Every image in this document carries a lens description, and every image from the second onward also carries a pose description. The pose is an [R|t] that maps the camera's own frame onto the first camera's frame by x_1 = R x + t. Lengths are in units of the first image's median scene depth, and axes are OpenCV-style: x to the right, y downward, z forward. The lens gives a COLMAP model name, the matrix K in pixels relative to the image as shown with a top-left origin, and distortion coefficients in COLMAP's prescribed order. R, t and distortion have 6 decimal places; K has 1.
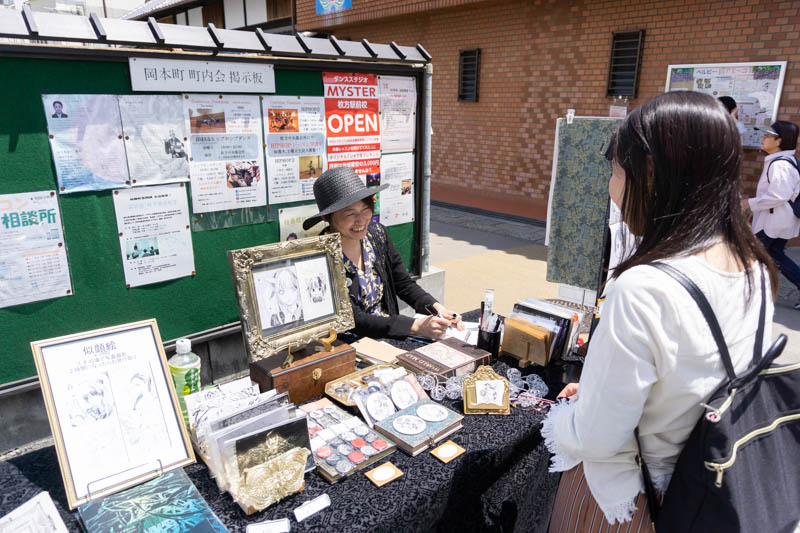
lens RADIAL K [[569.7, 0, 401.1], [0, 569.7, 267.3], [0, 0, 1]] dist [0.002144, 0.000099]
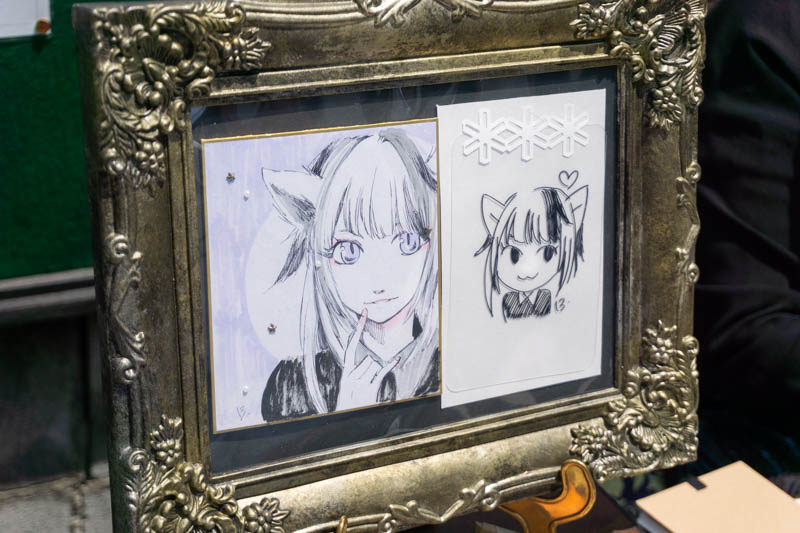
lens RADIAL K [[1679.6, 0, 400.1], [0, 1679.6, 267.4], [0, 0, 1]] dist [0.087105, 0.000000]
pose [[0.951317, 0.191079, -0.241837, -0.053670], [-0.144670, 0.969660, 0.197053, -0.063034], [0.272152, -0.152474, 0.950097, 0.458985]]
